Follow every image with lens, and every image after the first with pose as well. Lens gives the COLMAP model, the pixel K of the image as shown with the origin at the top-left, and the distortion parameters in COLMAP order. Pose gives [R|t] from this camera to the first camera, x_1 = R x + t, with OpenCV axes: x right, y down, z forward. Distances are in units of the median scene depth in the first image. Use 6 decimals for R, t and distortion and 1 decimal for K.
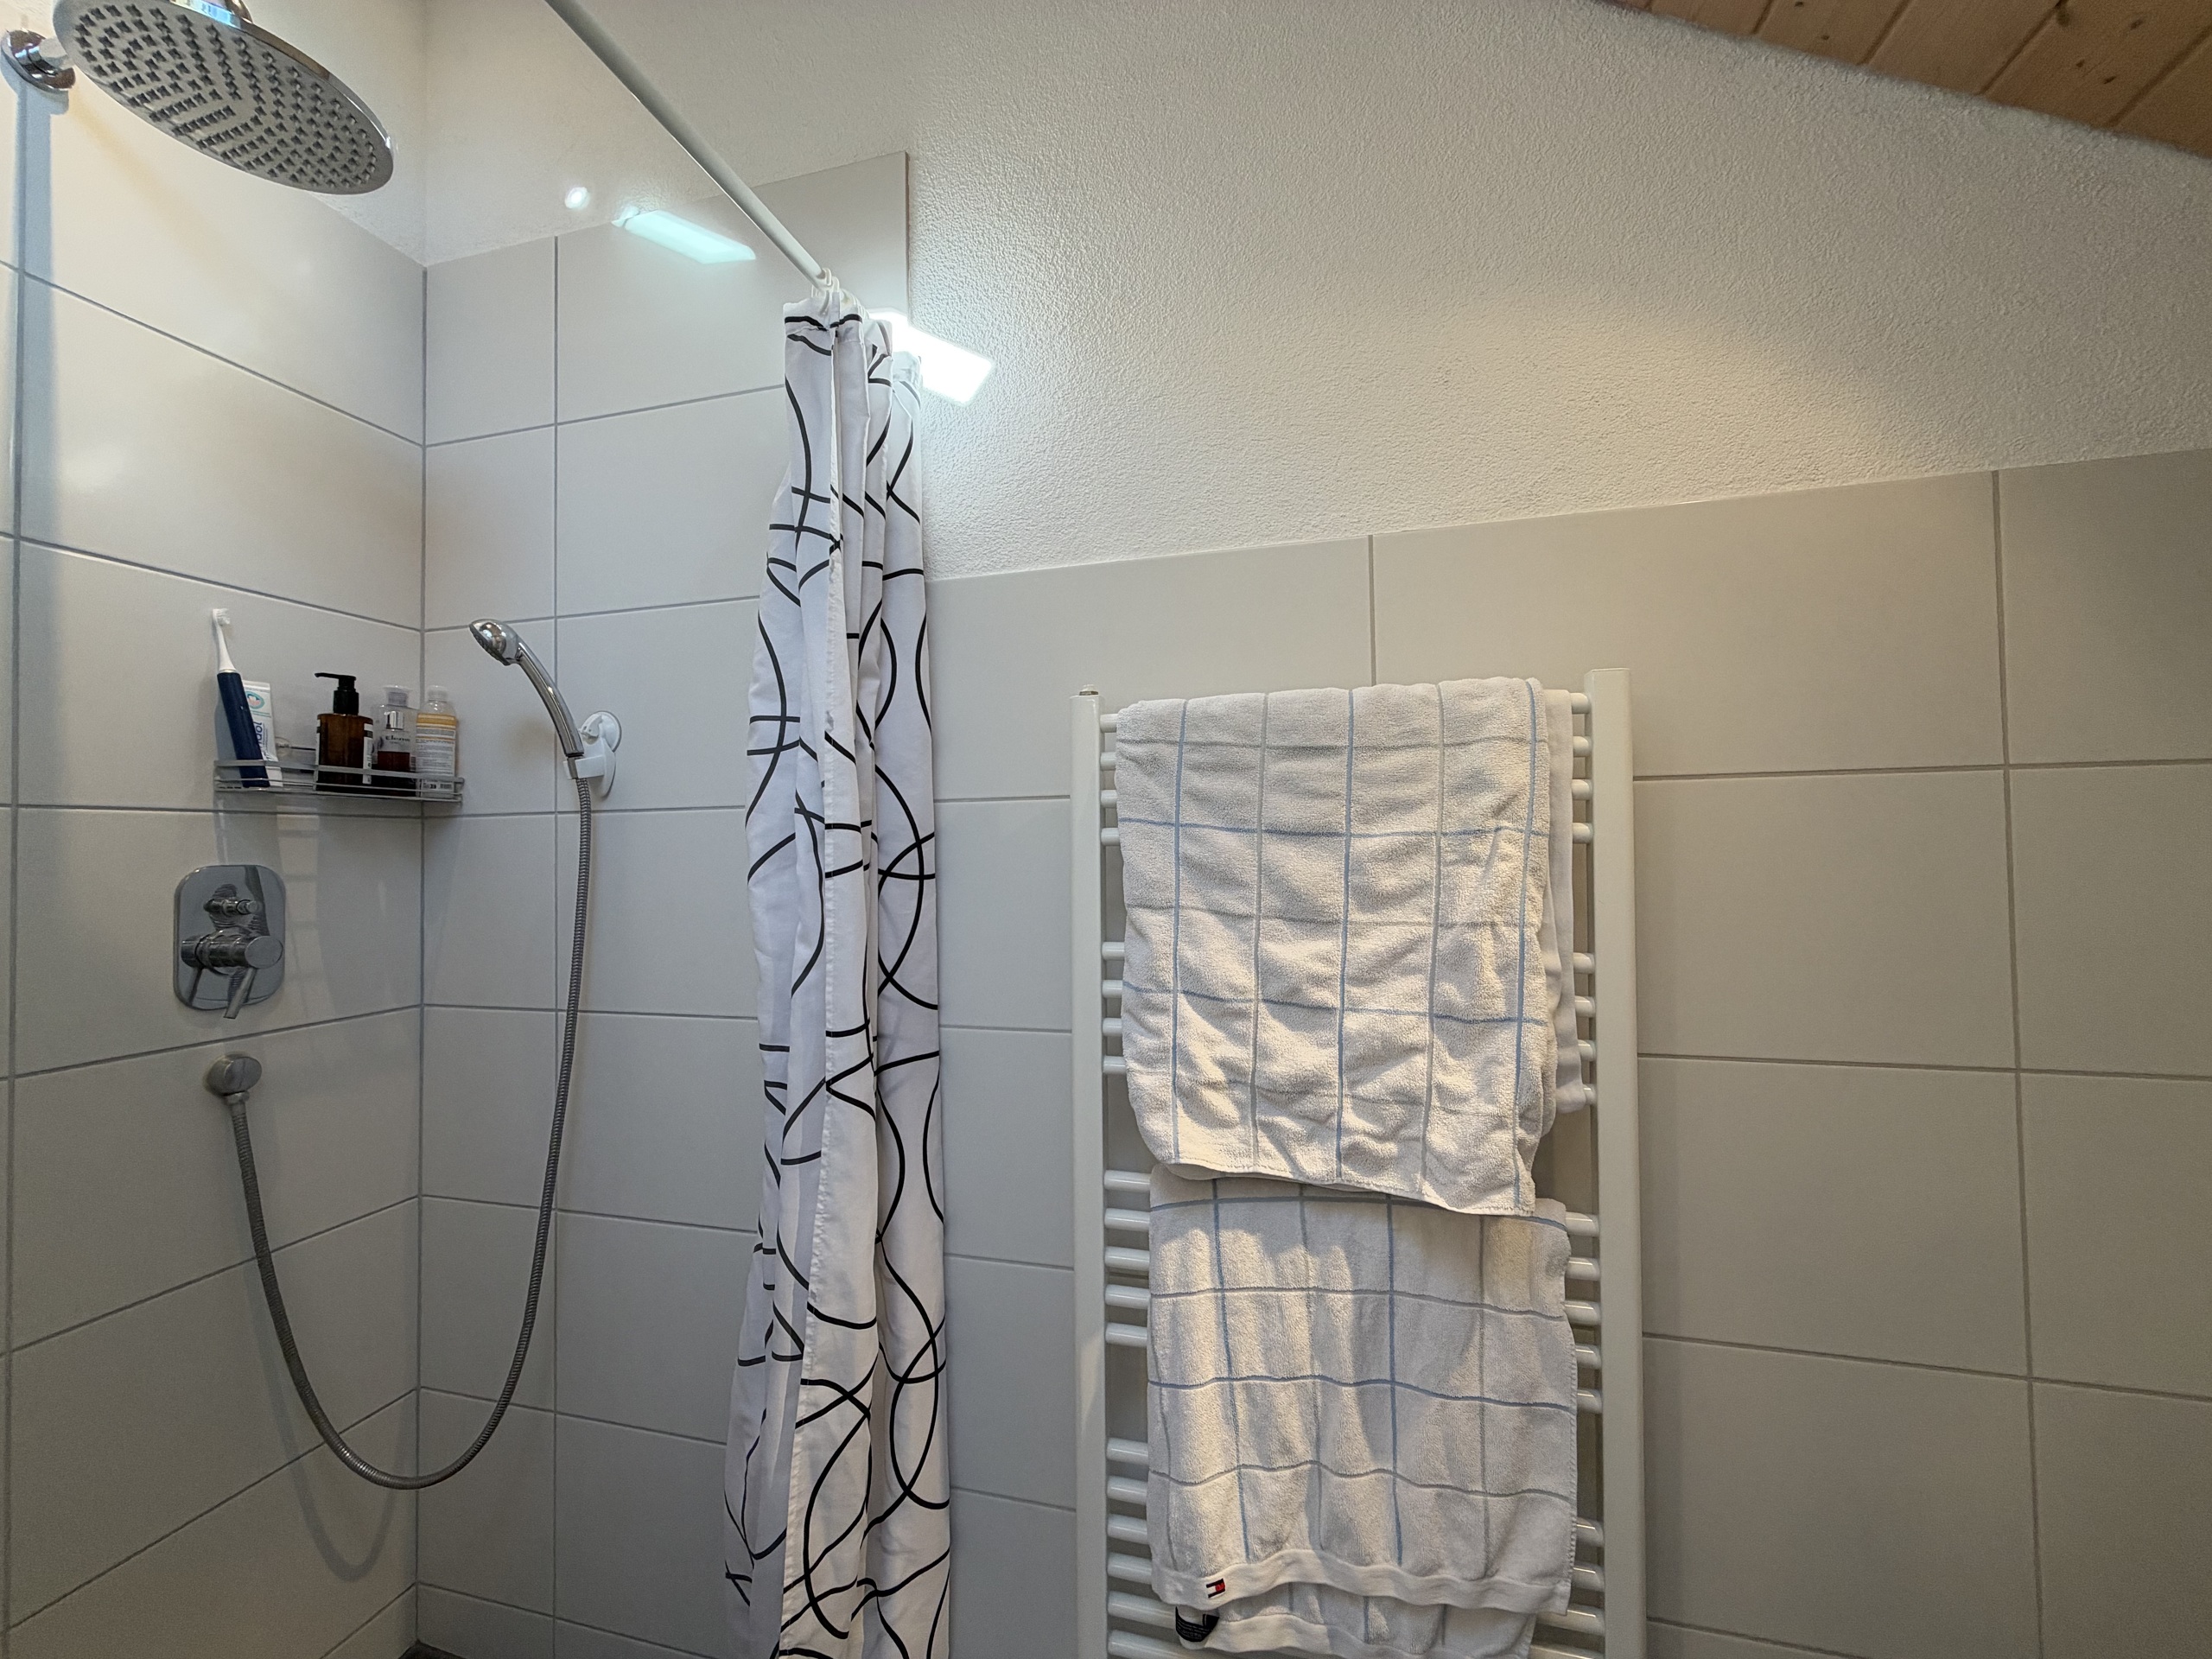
lens RADIAL K [[879.9, 0, 1098.5], [0, 879.9, 823.5], [0, 0, 1]] dist [0.001797, -0.000370]
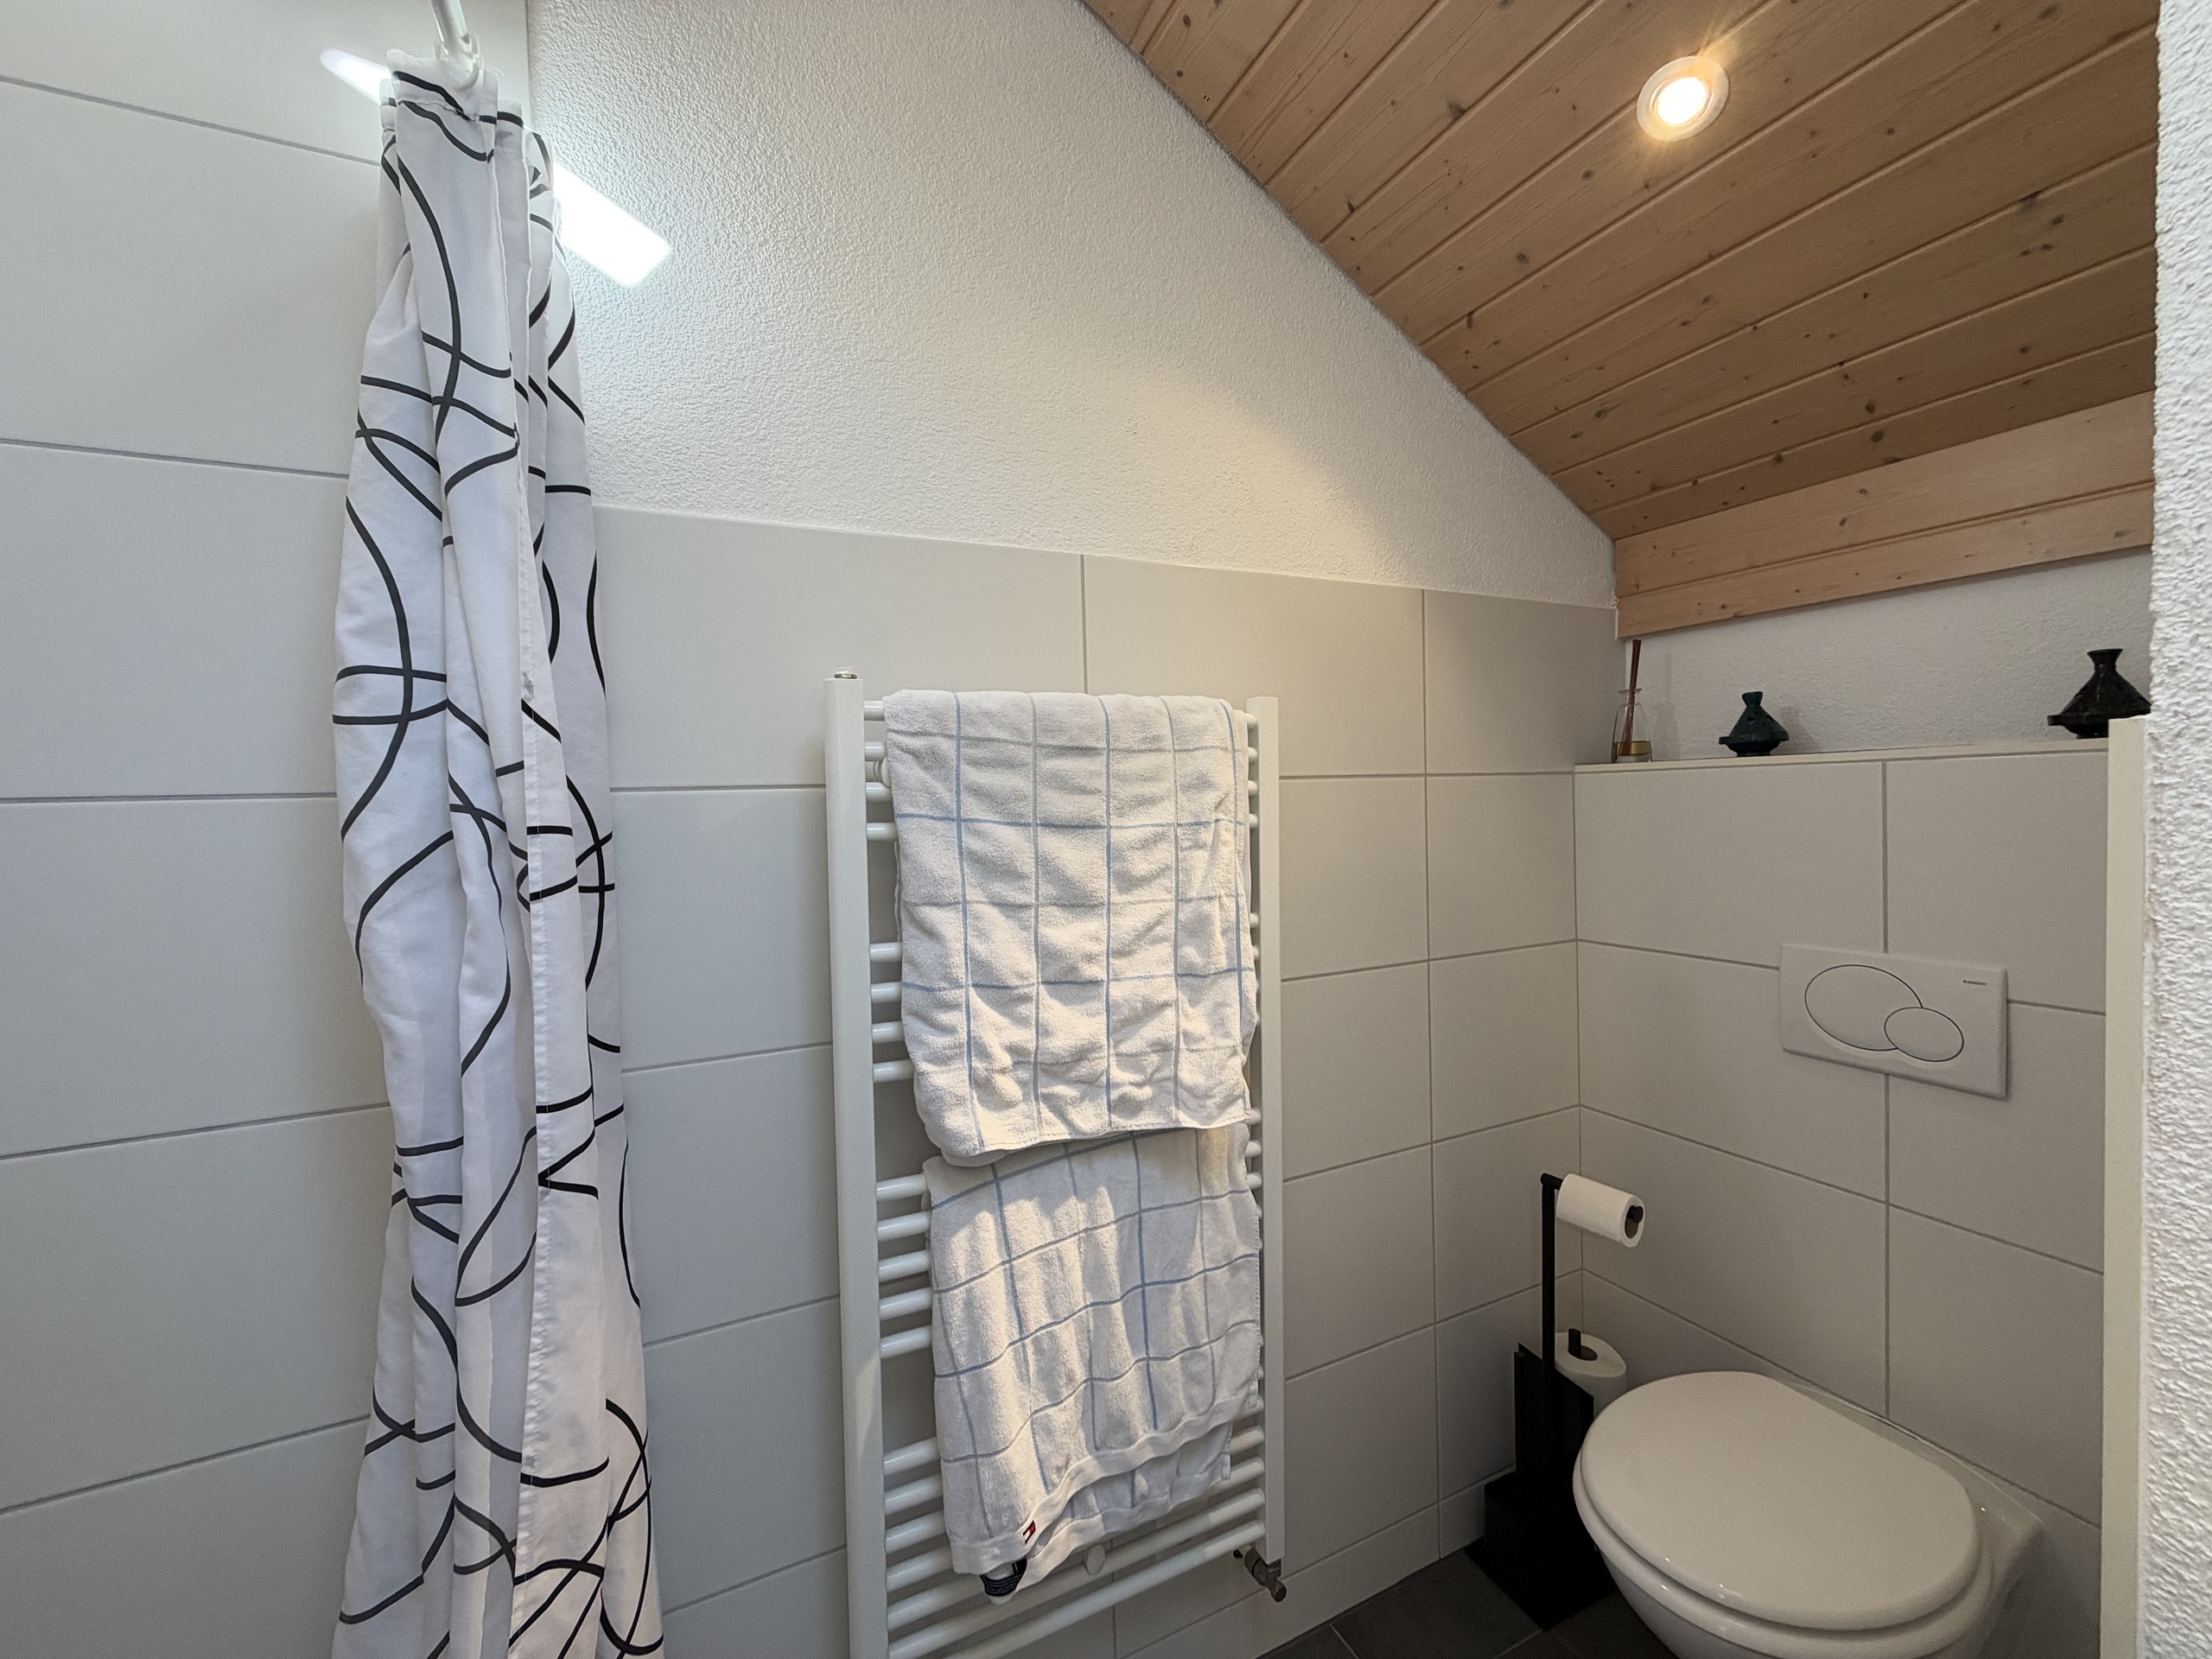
lens RADIAL K [[879.9, 0, 1099.5], [0, 879.9, 822.8], [0, 0, 1]] dist [0.001797, -0.000370]
pose [[0.762073, -0.022100, 0.647114, -0.432005], [-0.002620, 0.999304, 0.037214, -0.032421], [-0.647486, -0.030055, 0.761485, 0.138392]]
